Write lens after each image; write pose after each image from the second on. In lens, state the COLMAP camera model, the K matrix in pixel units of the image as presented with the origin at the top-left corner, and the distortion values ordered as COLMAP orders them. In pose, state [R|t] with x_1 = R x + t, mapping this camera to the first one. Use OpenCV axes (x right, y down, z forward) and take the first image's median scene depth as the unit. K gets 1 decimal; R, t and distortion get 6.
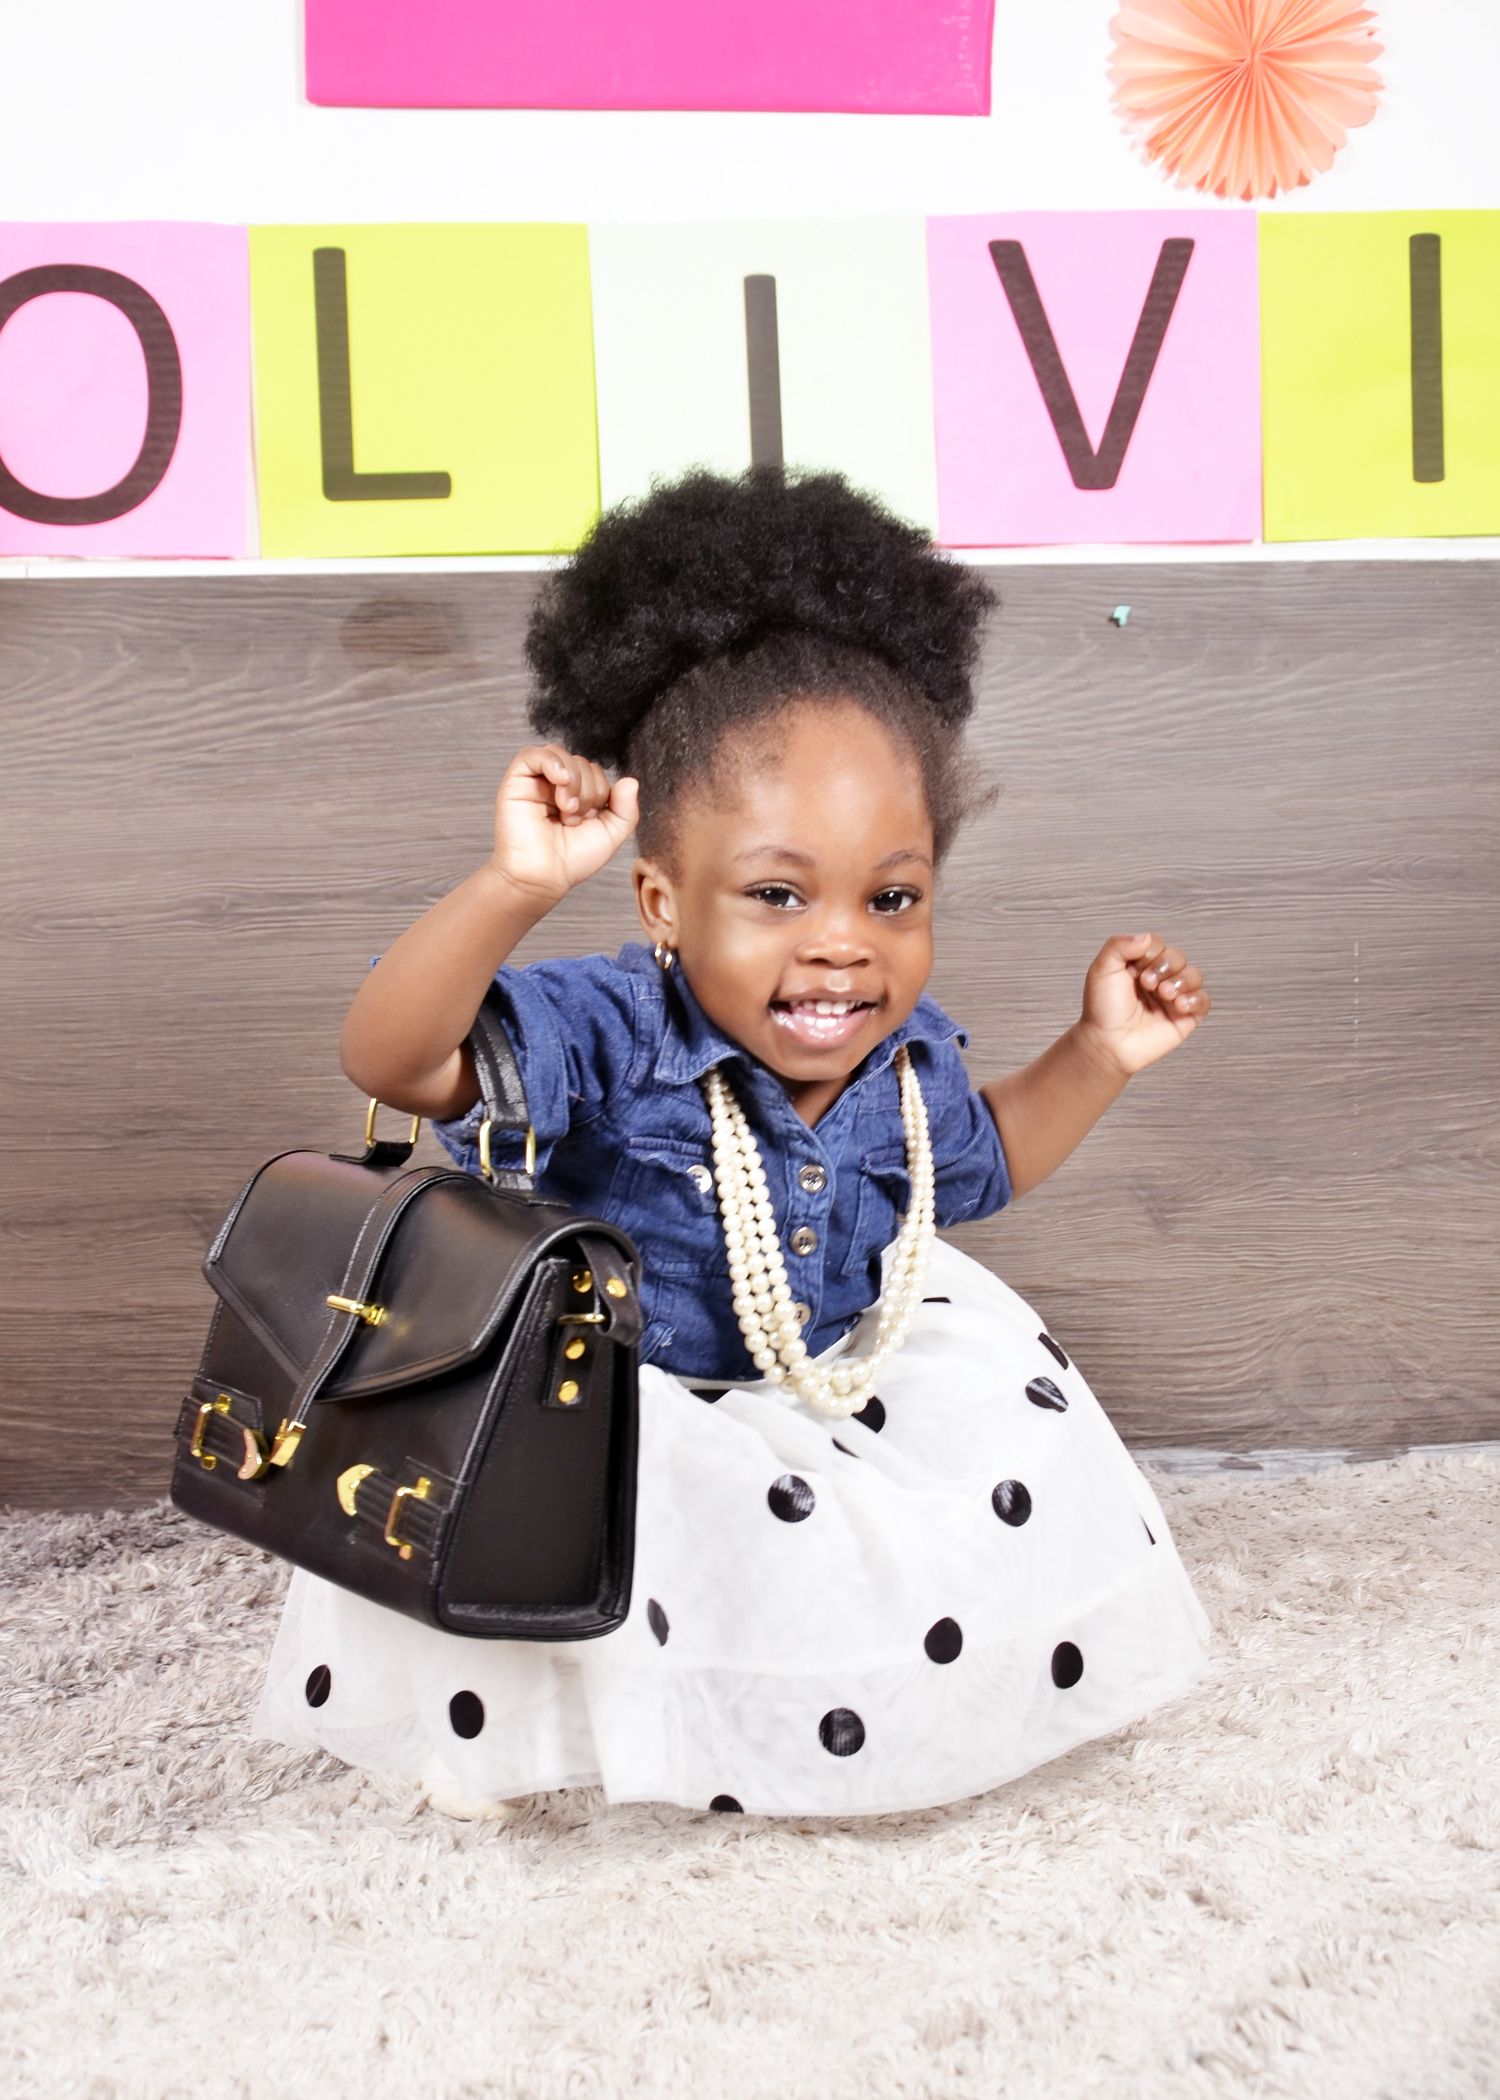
lens RADIAL K [[3574.4, 0, 752.4], [0, 3574.4, 1052.8], [0, 0, 1]] dist [-0.039864, 0.000000]
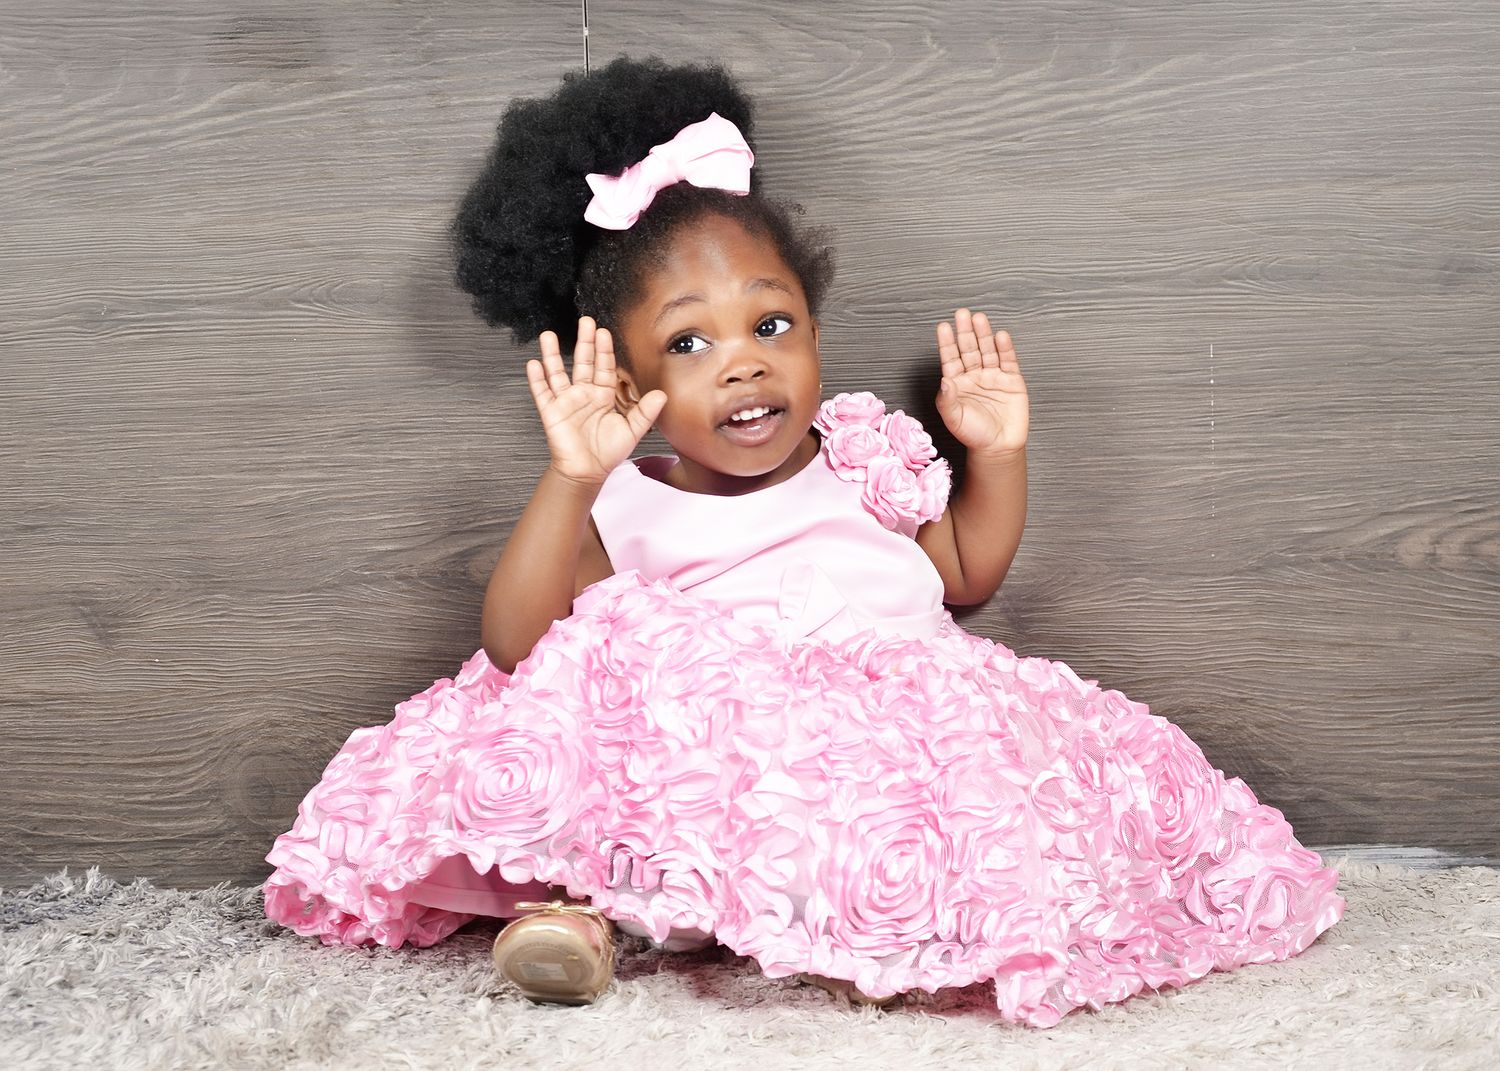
lens RADIAL K [[3506.5, 0, 751.8], [0, 3506.5, 545.3], [0, 0, 1]] dist [-0.028980, 0.000000]
pose [[0.989230, 0.006368, -0.146232, 0.189842], [-0.001918, 0.999531, 0.030552, -0.004491], [0.146358, -0.029942, 0.988778, 0.009831]]
